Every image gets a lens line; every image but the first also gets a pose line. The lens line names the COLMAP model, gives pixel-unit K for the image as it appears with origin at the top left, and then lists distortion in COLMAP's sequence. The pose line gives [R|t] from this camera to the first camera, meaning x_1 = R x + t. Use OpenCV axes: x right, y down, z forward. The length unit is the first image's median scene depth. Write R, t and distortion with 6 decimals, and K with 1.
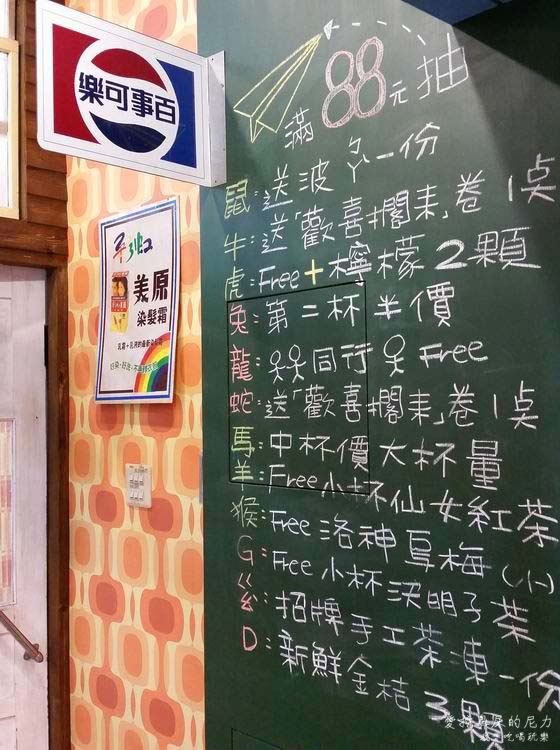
lens RADIAL K [[798.3, 0, 280.4], [0, 798.3, 372.8], [0, 0, 1]] dist [0.045694, 0.000000]
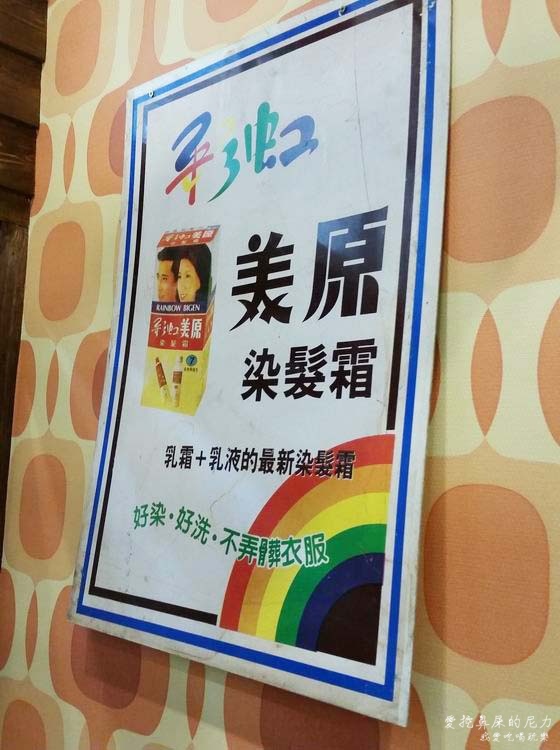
lens RADIAL K [[798.3, 0, 280.4], [0, 798.3, 376.7], [0, 0, 1]] dist [0.045694, 0.000000]
pose [[0.996331, 0.069854, 0.049437, -0.179739], [-0.066229, 0.995238, -0.071513, -0.045727], [-0.054197, 0.067977, 0.996214, 0.693881]]
